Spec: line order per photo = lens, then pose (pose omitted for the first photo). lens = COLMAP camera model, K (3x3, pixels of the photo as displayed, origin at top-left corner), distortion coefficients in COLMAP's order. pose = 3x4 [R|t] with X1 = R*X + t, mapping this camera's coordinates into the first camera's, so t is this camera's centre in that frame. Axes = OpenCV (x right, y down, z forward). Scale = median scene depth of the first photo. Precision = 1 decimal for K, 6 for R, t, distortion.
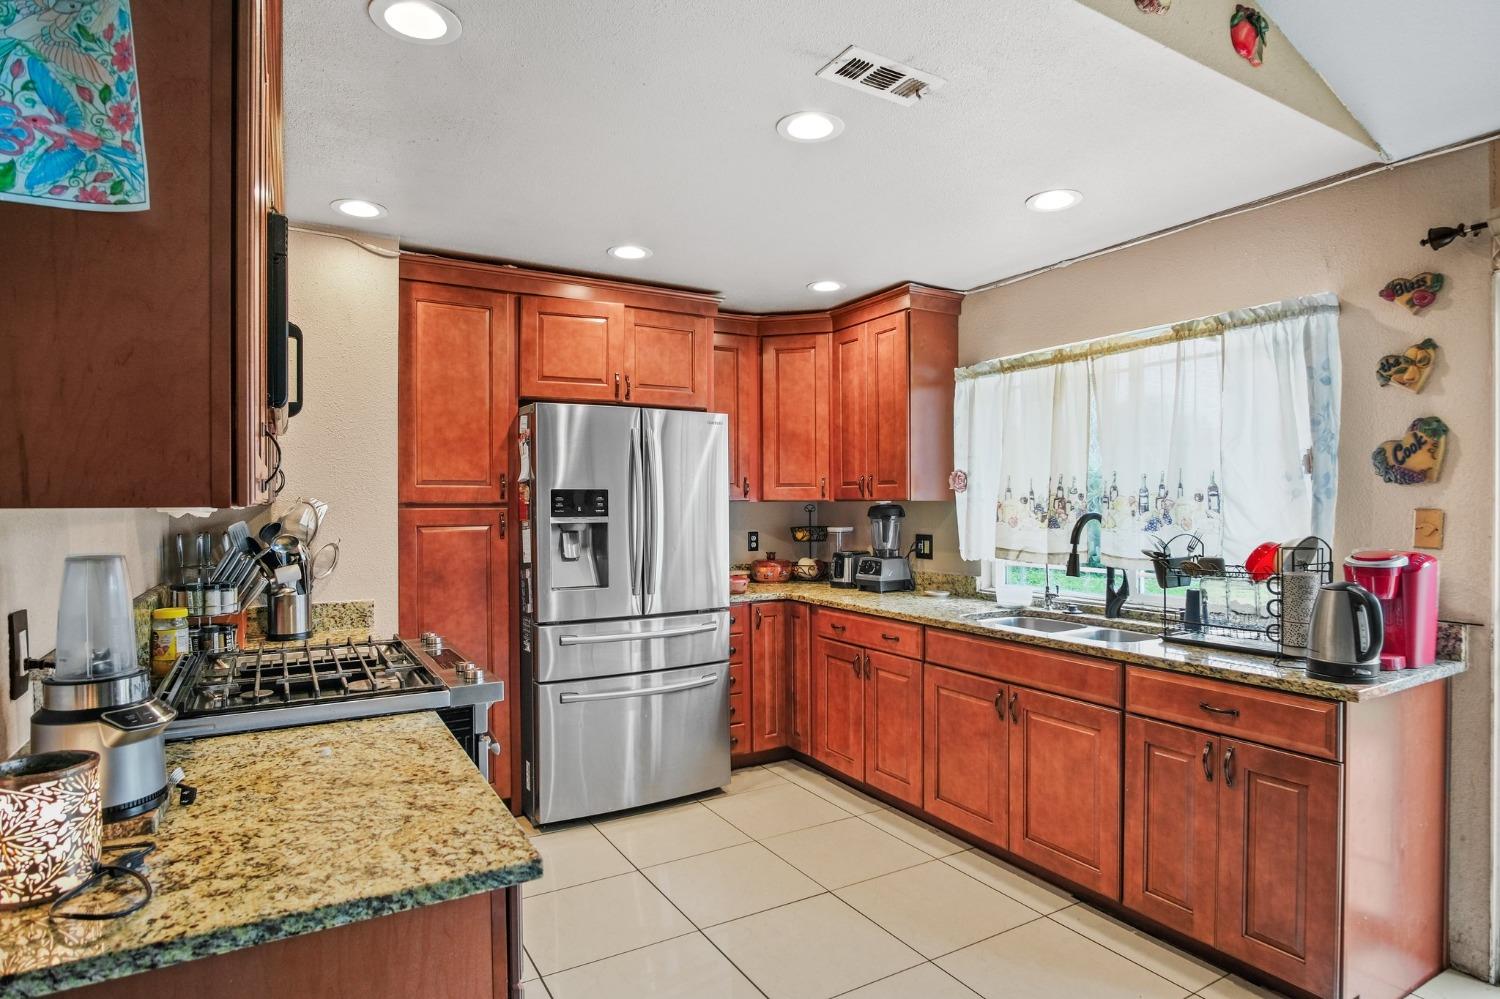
lens RADIAL K [[802.9, 0, 756.0], [0, 802.9, 505.6], [0, 0, 1]] dist [-0.034411, 0.010045]
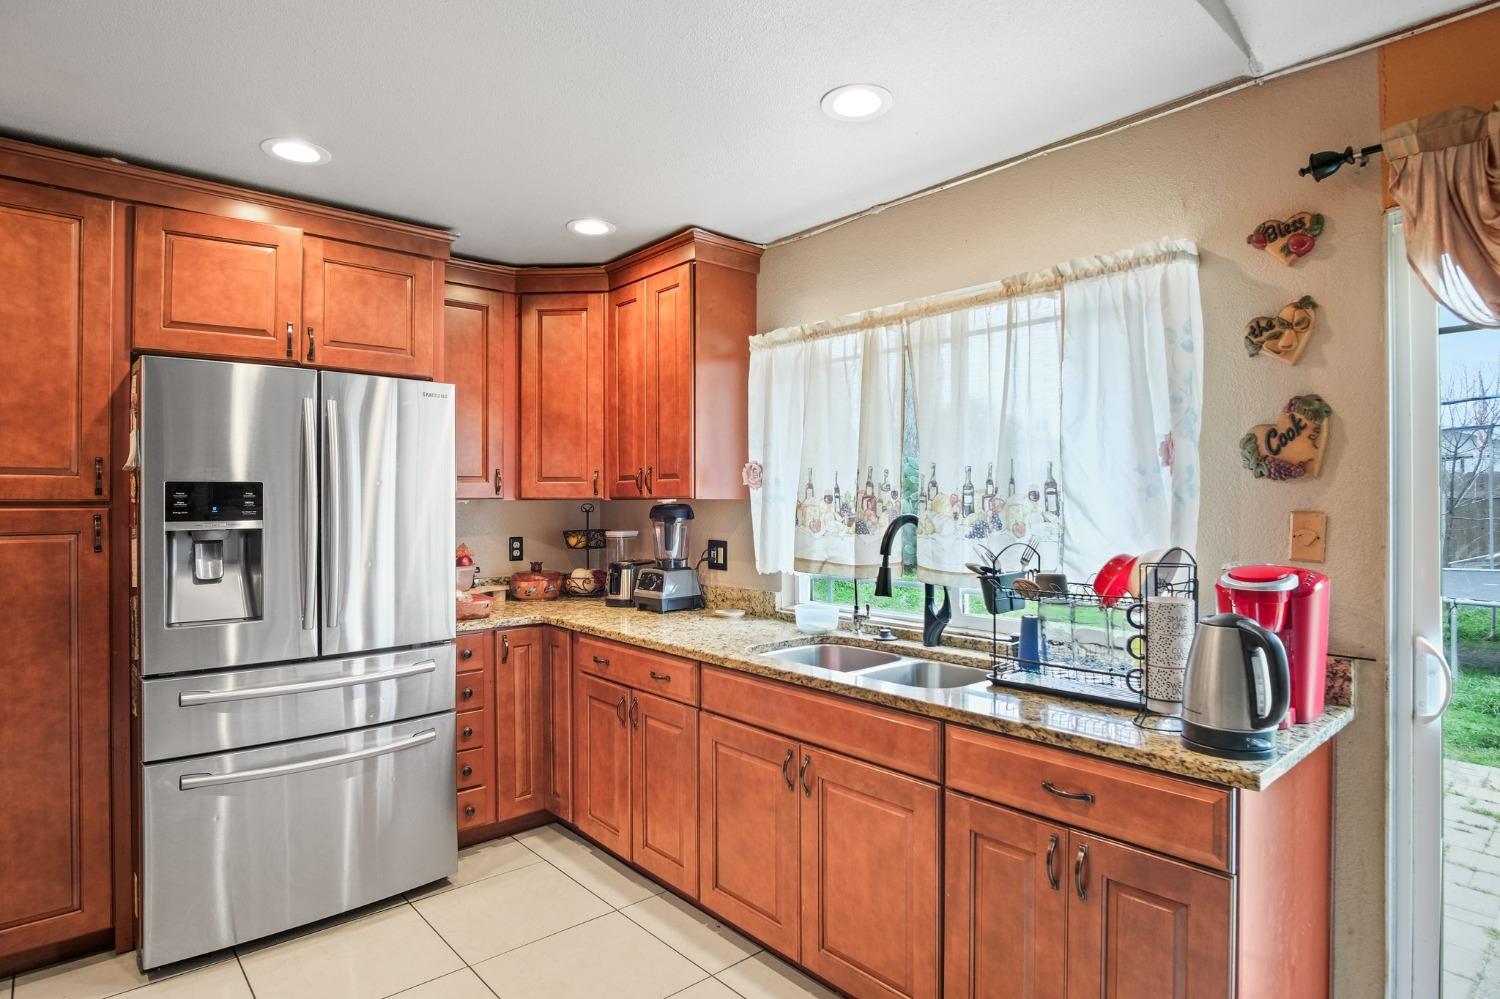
lens RADIAL K [[802.9, 0, 753.9], [0, 802.9, 494.9], [0, 0, 1]] dist [-0.034411, 0.010045]
pose [[0.981464, 0.003727, 0.191608, 0.109959], [-0.001666, 0.999939, -0.010914, -0.001881], [-0.191637, 0.010393, 0.981411, 0.228156]]
